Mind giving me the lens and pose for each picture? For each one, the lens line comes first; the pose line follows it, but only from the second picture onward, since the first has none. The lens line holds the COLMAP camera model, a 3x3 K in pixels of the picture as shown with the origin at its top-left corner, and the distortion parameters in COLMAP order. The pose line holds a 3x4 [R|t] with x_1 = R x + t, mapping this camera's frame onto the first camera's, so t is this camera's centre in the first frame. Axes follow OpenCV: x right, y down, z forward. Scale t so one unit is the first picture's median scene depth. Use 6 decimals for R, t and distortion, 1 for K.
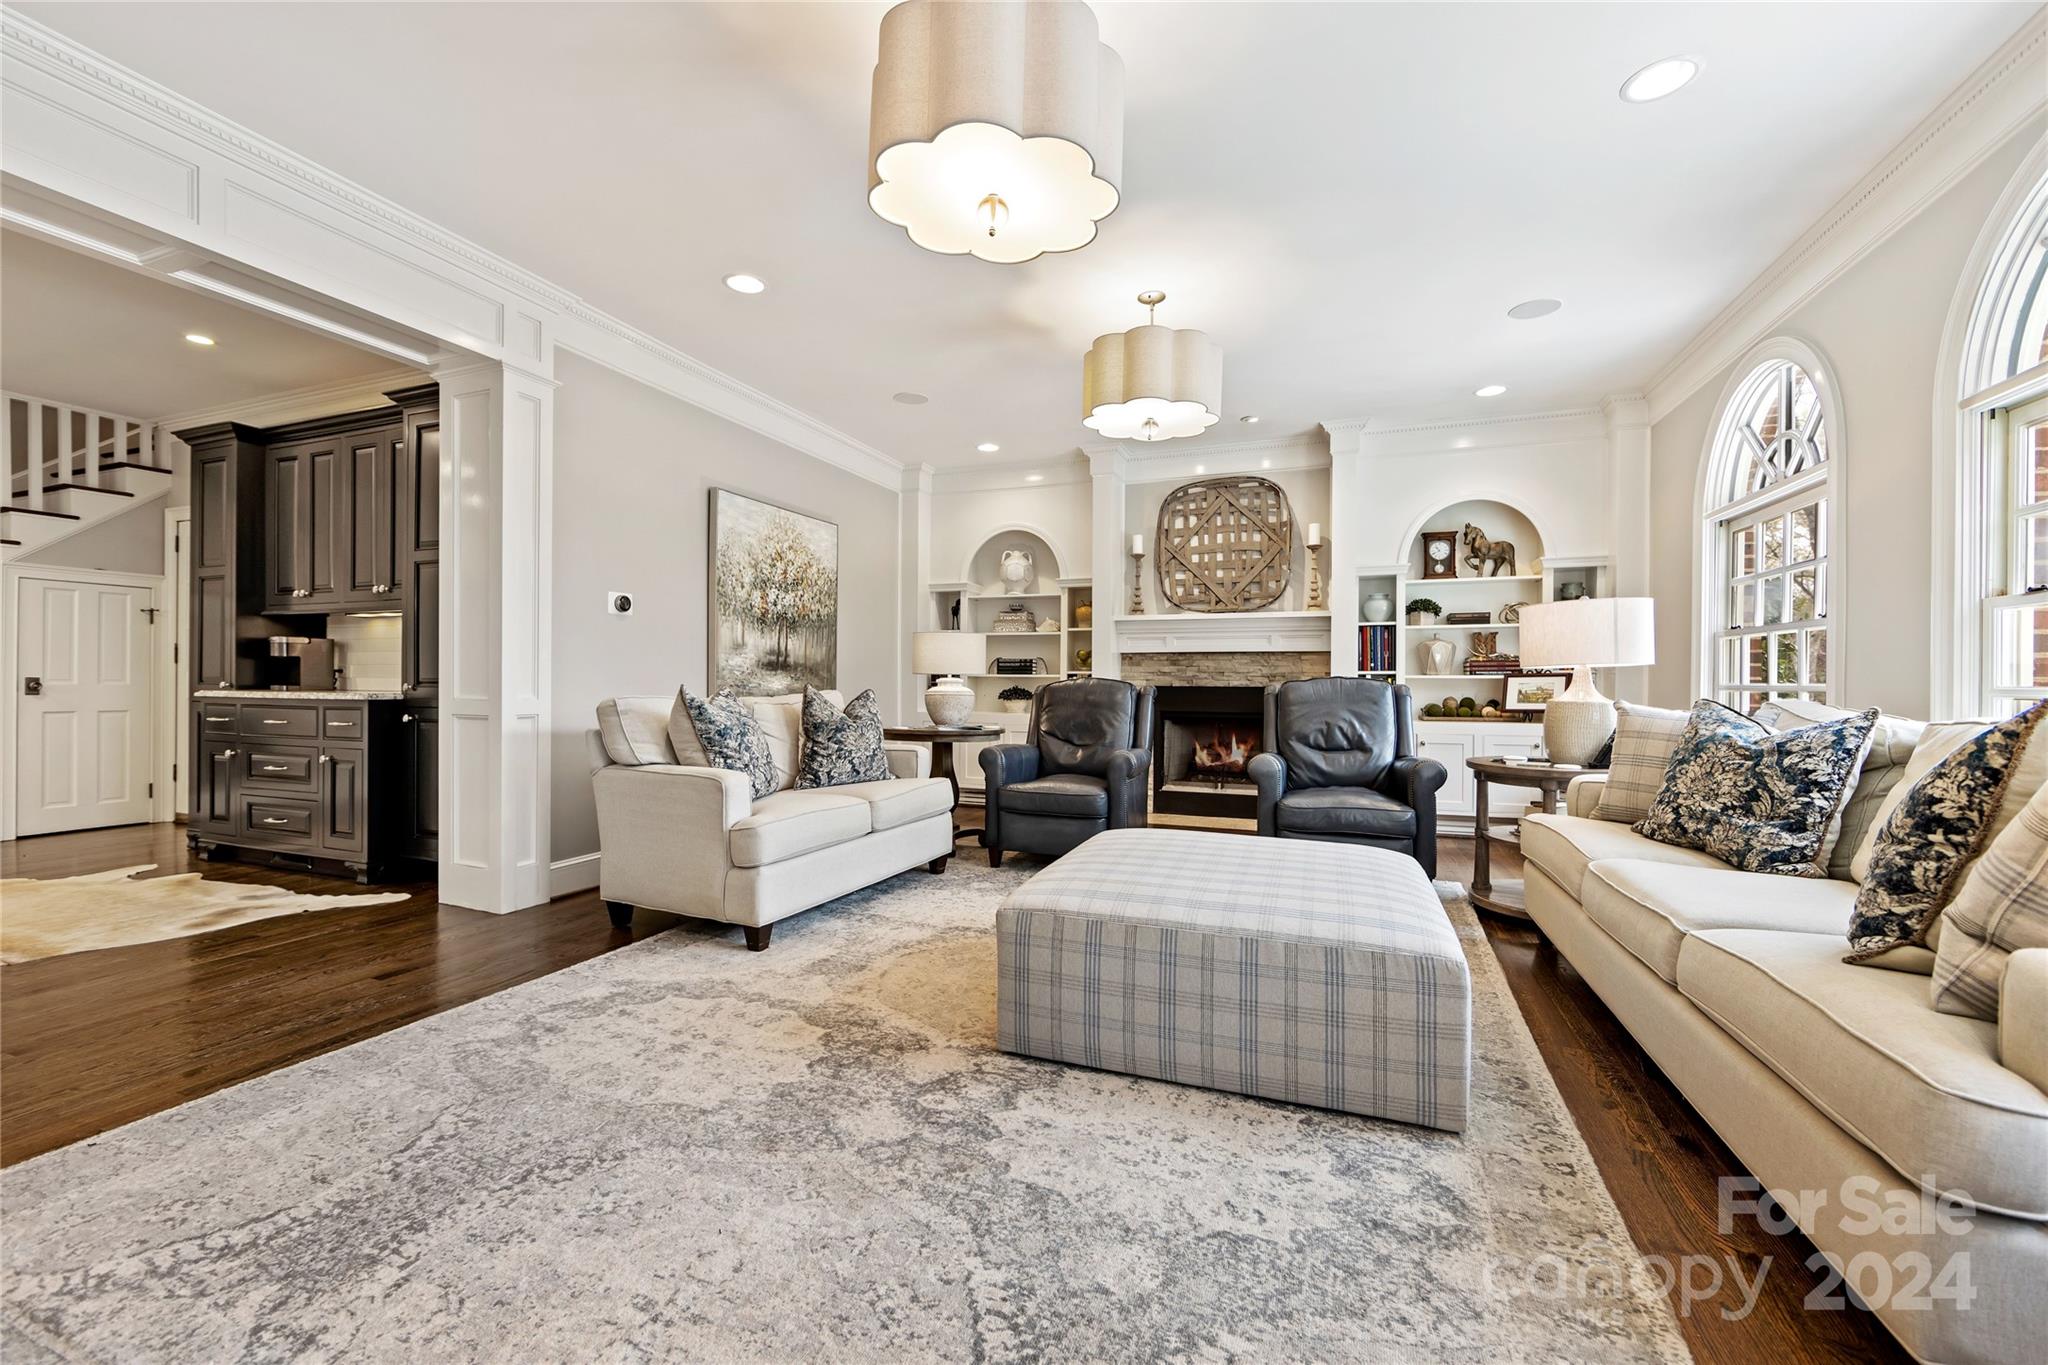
lens RADIAL K [[820.7, 0, 1015.0], [0, 820.7, 683.9], [0, 0, 1]] dist [-0.003609, 0.000224]
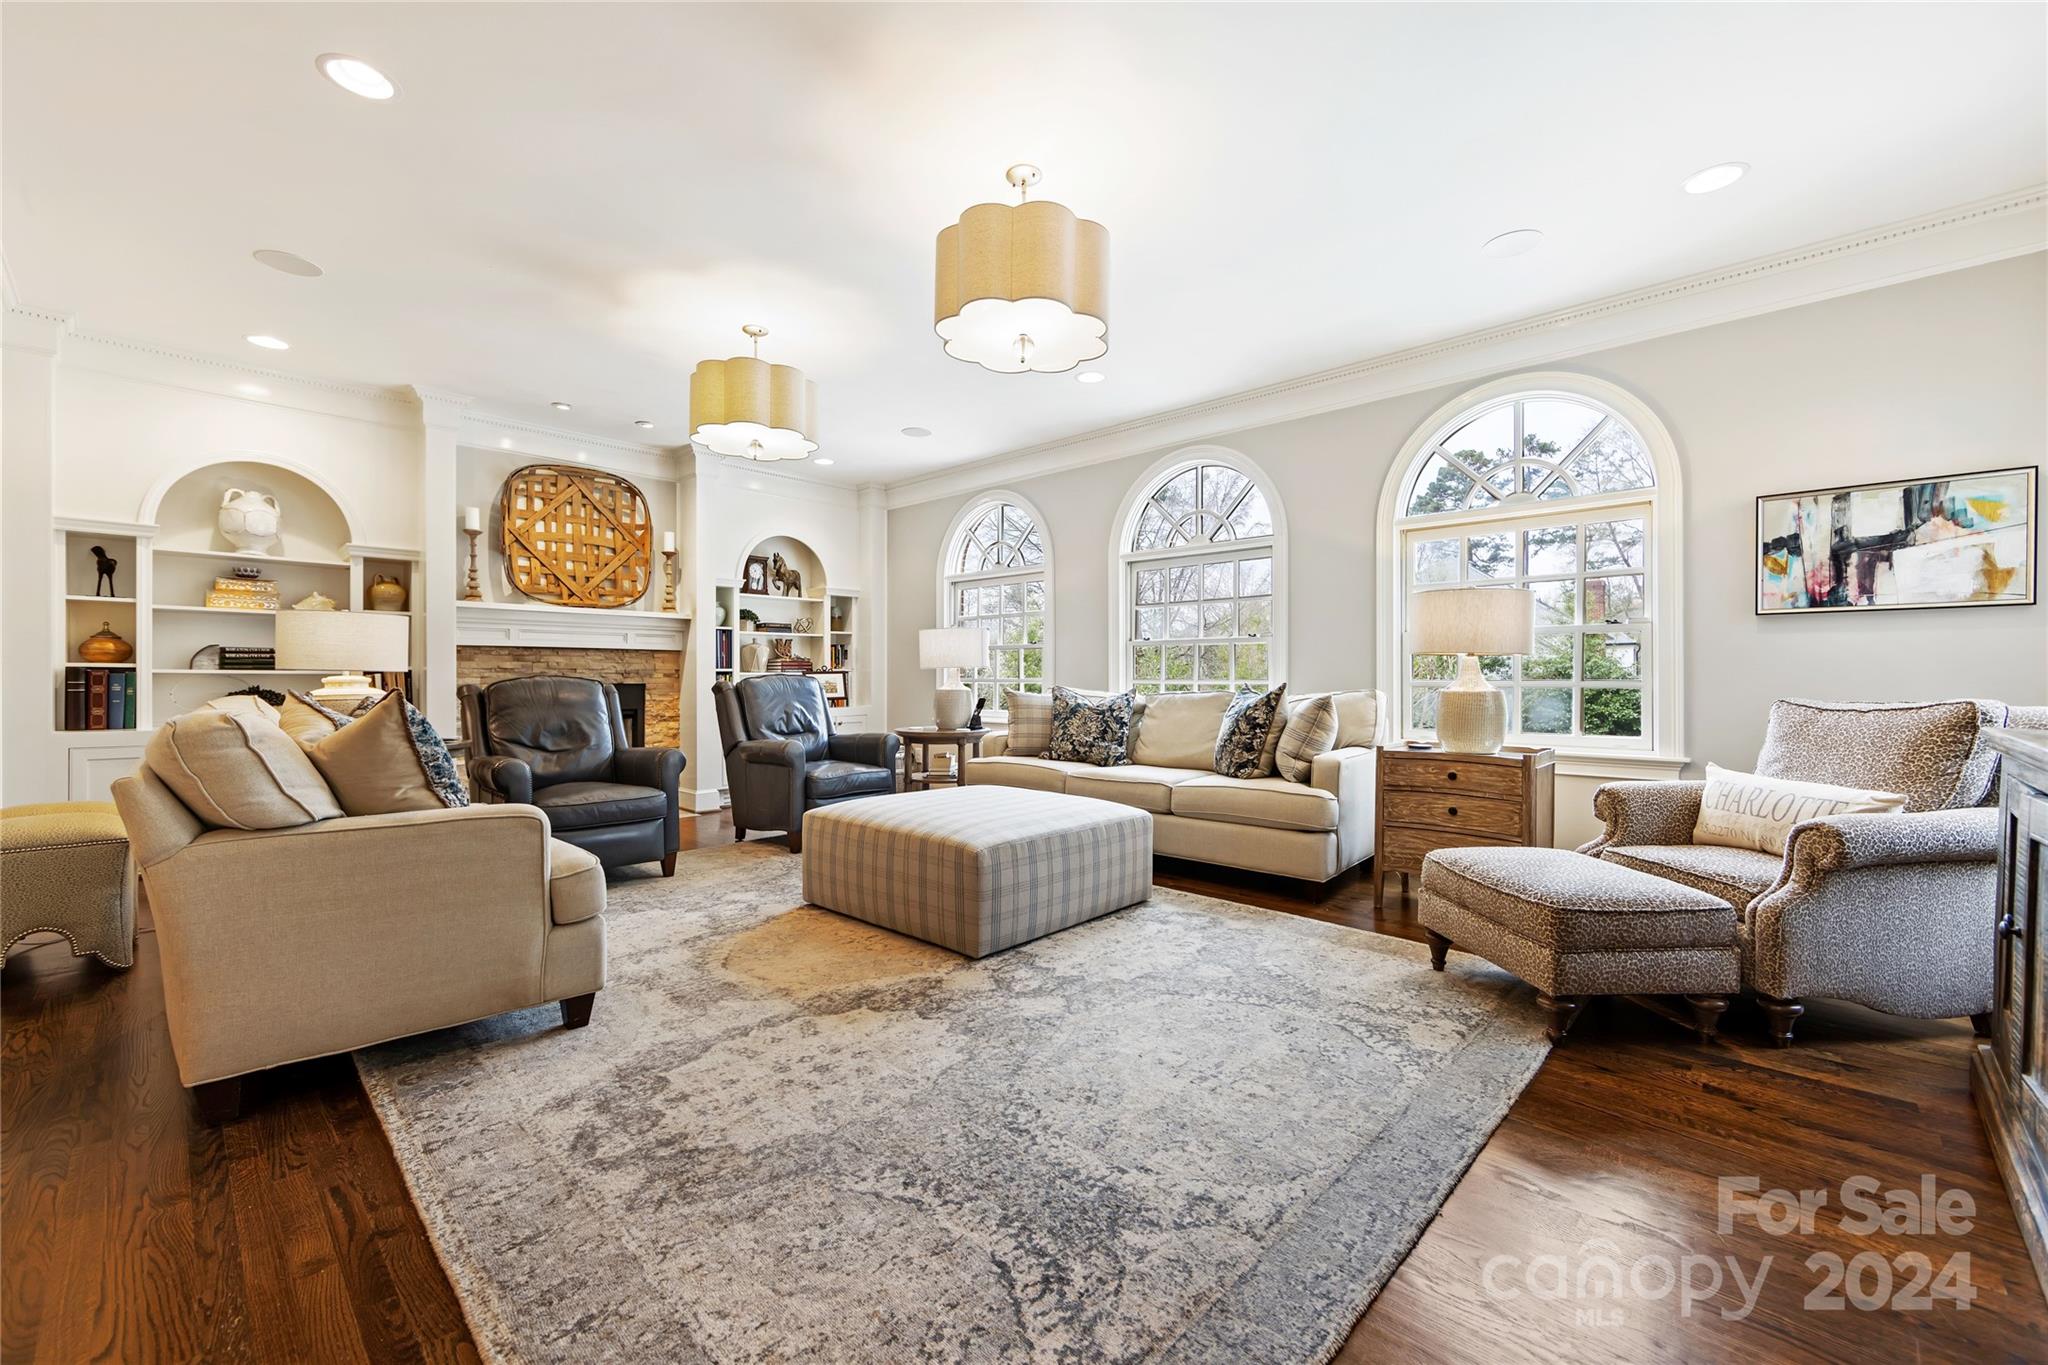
lens RADIAL K [[820.7, 0, 1018.2], [0, 820.7, 677.9], [0, 0, 1]] dist [-0.003609, 0.000224]
pose [[0.375406, -0.004681, 0.926849, -0.883454], [0.006142, 0.999978, 0.002562, -0.006270], [-0.926840, 0.004731, 0.375426, 0.319046]]
